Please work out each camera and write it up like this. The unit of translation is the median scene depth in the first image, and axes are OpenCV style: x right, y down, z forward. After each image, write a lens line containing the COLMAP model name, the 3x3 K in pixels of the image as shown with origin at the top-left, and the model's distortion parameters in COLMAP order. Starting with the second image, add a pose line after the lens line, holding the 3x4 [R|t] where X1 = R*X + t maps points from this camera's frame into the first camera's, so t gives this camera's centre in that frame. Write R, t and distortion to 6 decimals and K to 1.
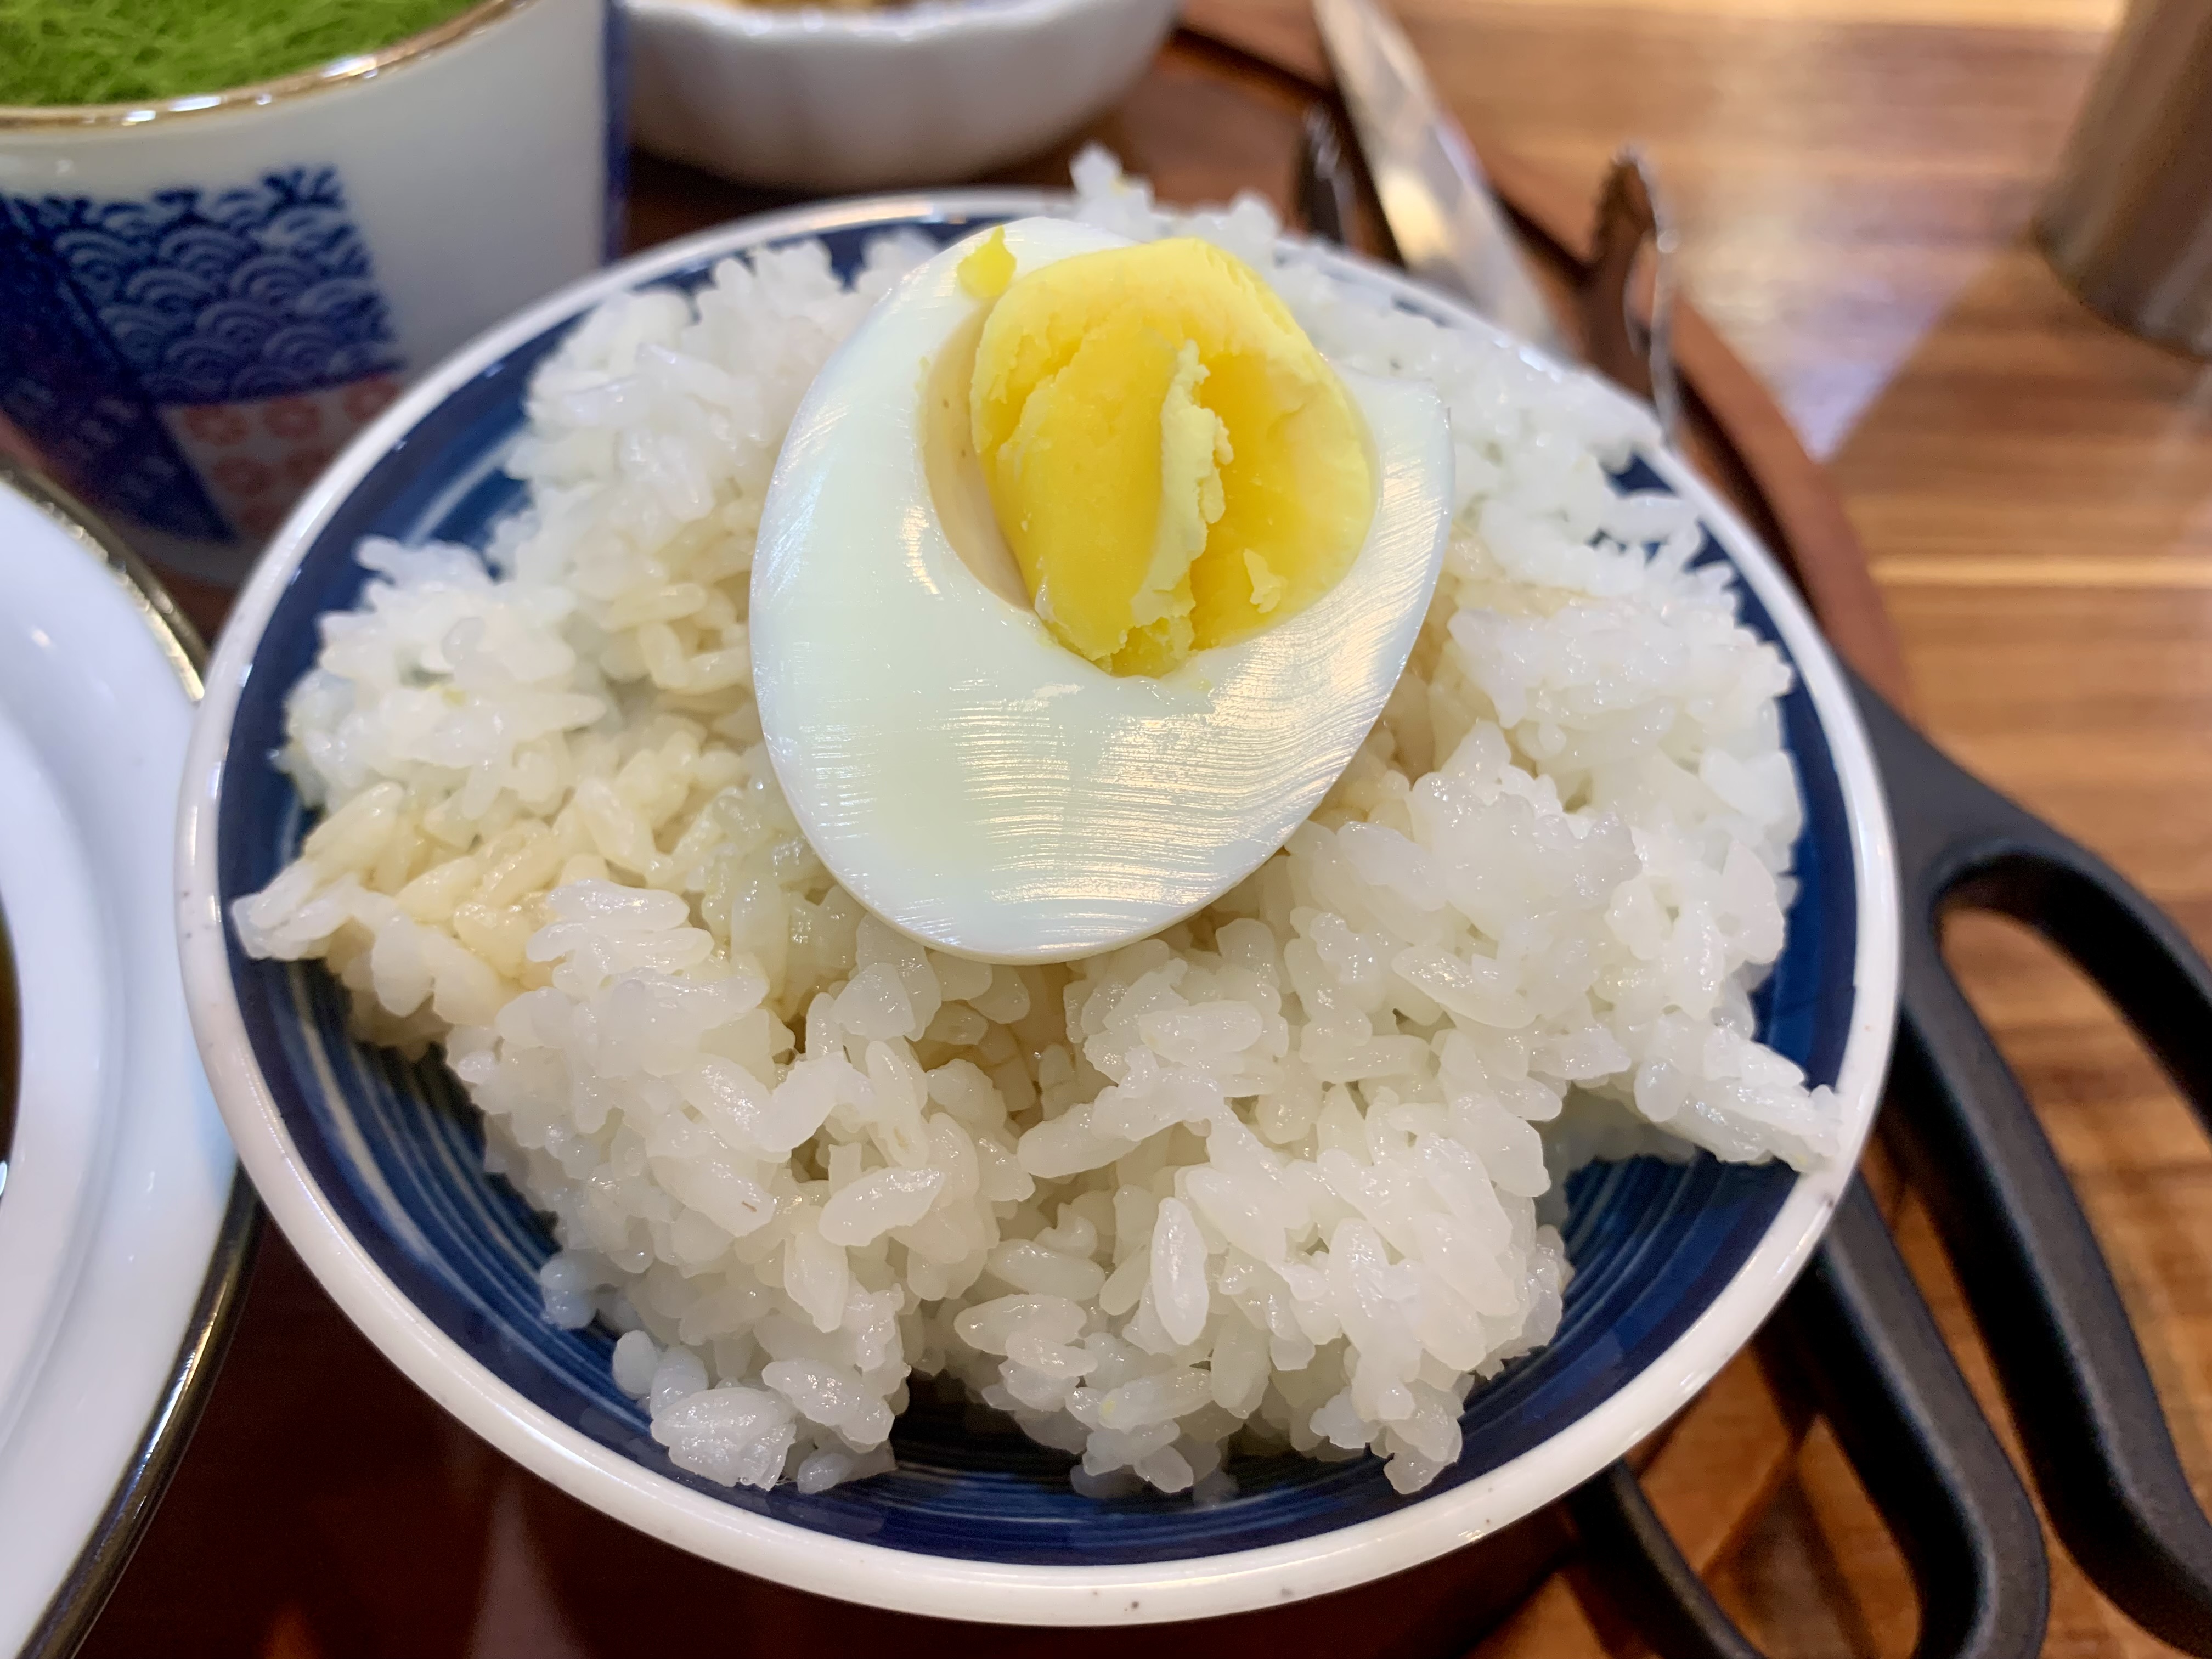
lens RADIAL K [[2051.3, 0, 1106.0], [0, 2051.3, 829.5], [0, 0, 1]] dist [0.016207, -0.011542]
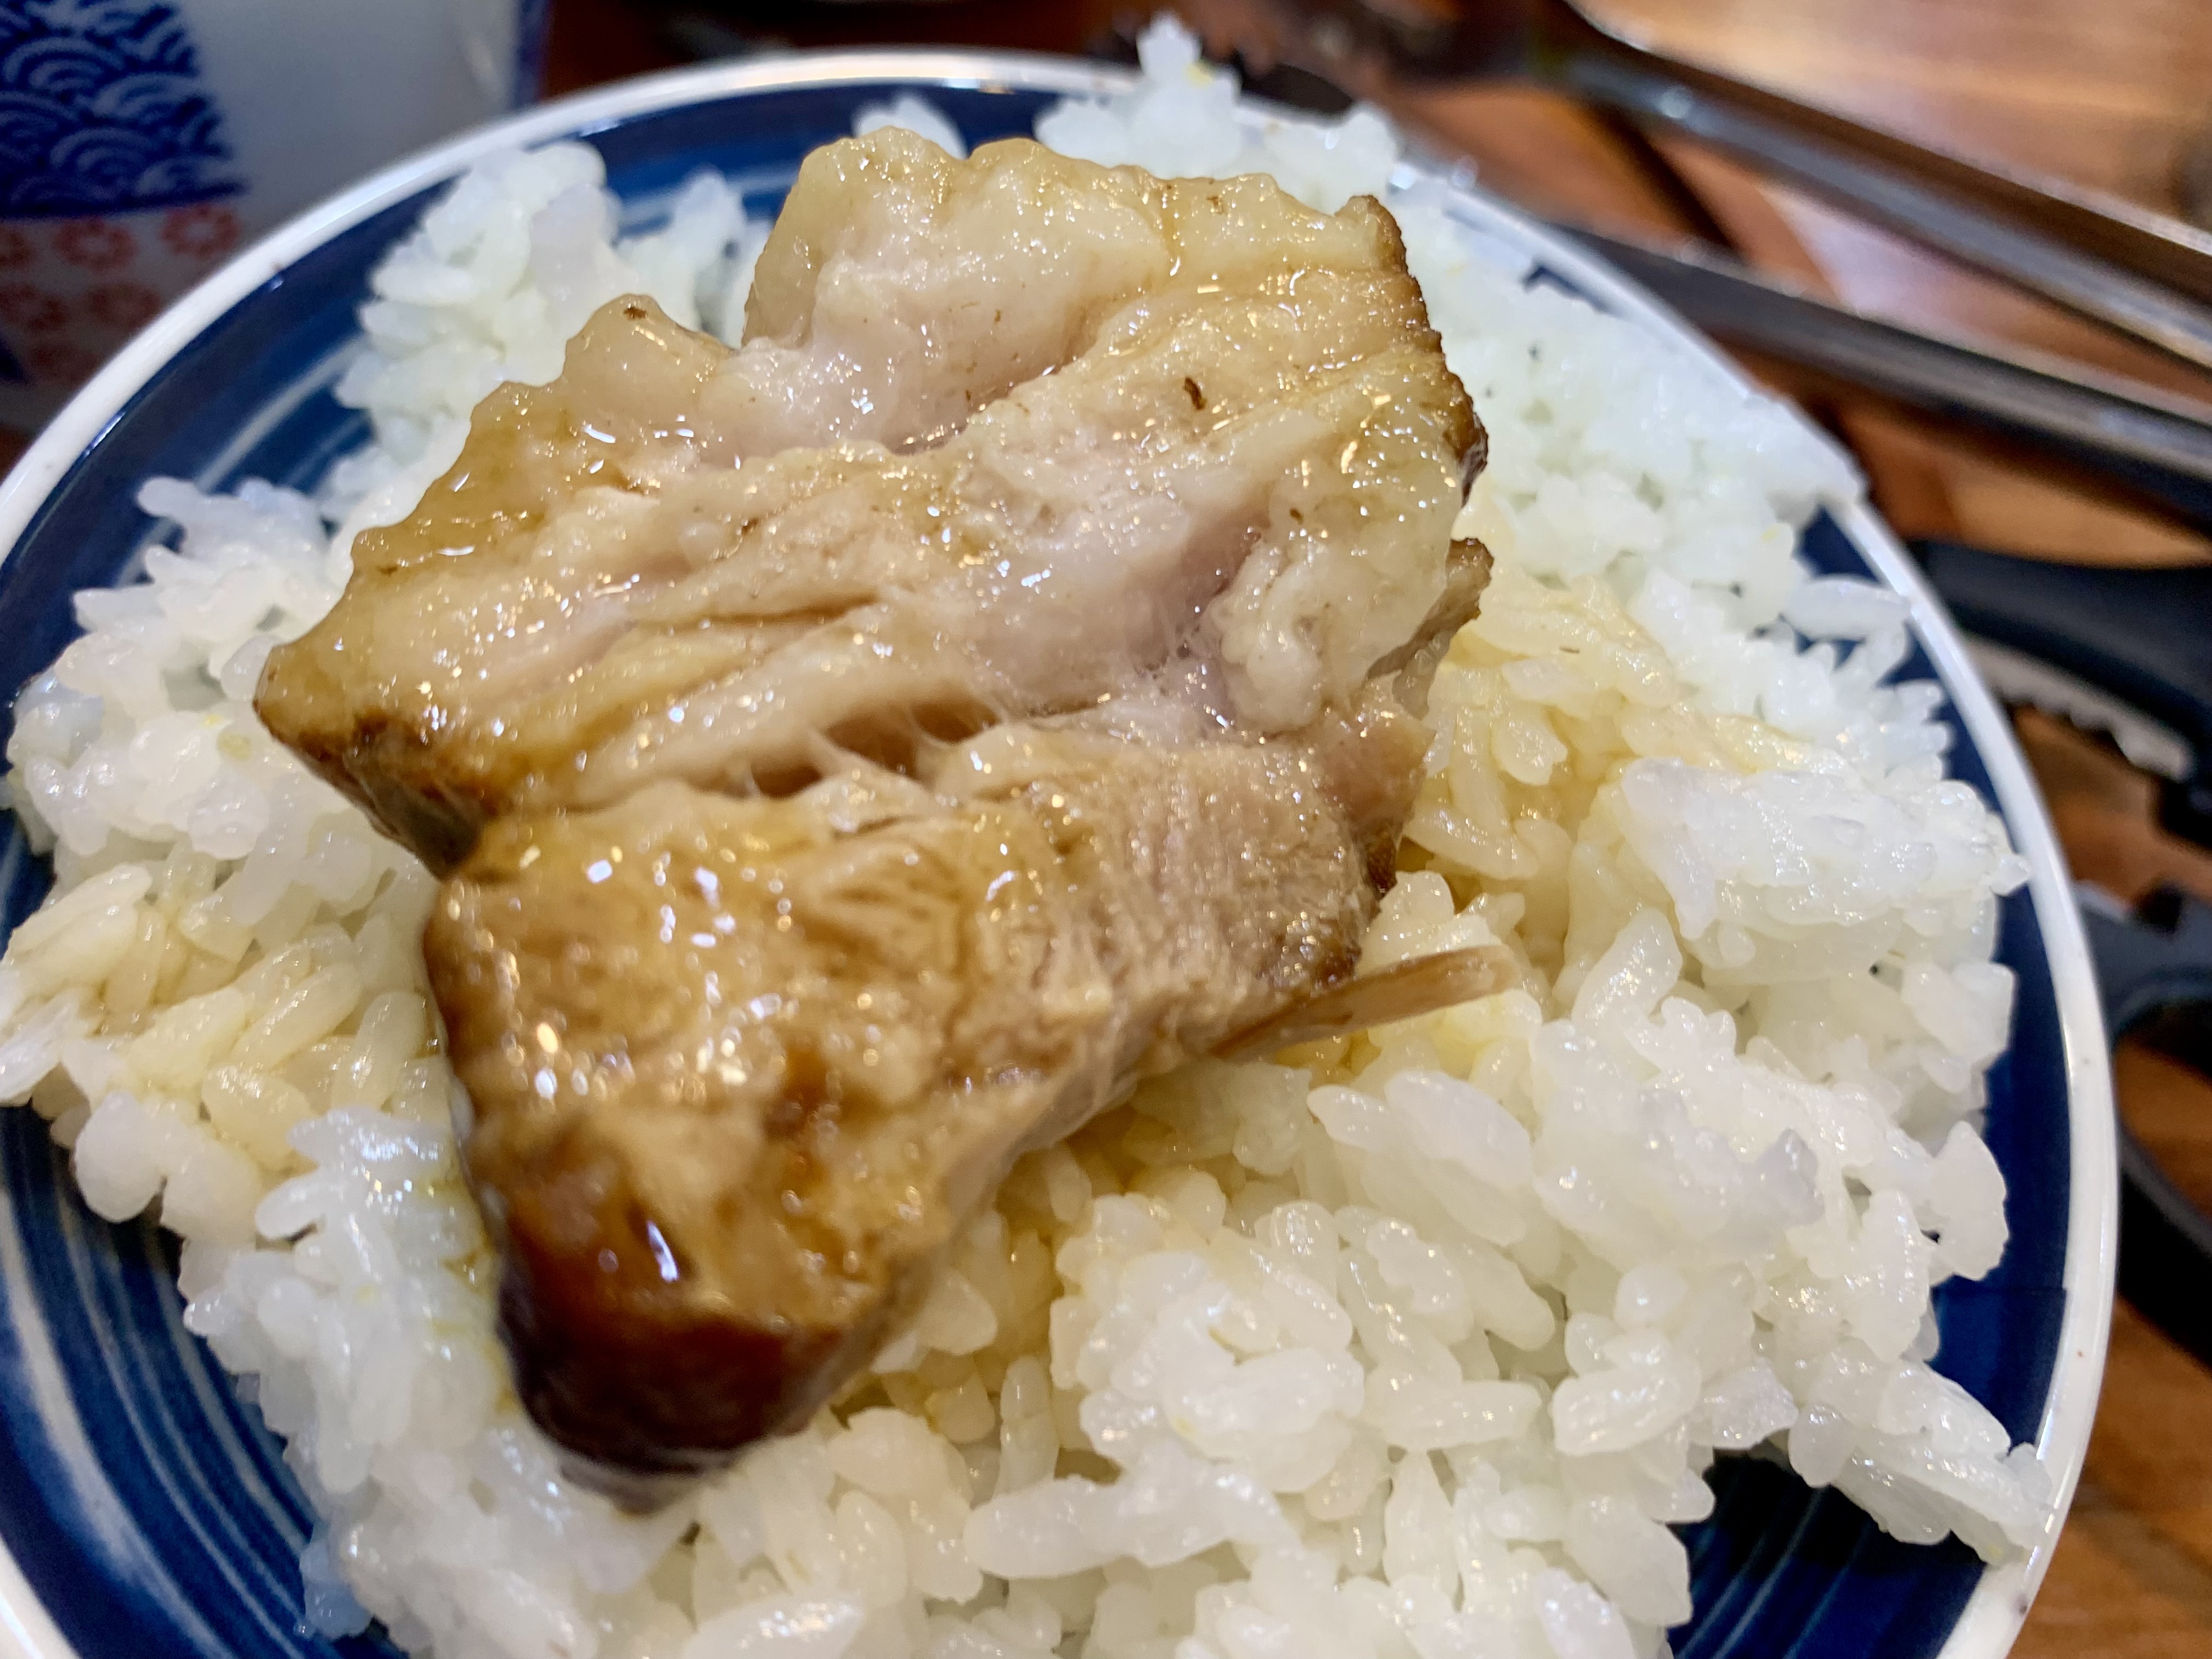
lens RADIAL K [[2051.3, 0, 1106.0], [0, 2051.3, 829.5], [0, 0, 1]] dist [0.016207, -0.011542]
pose [[0.993780, 0.099951, 0.049095, -0.044188], [-0.104575, 0.989169, 0.103003, -0.127756], [-0.038268, -0.107496, 0.993469, 0.247987]]
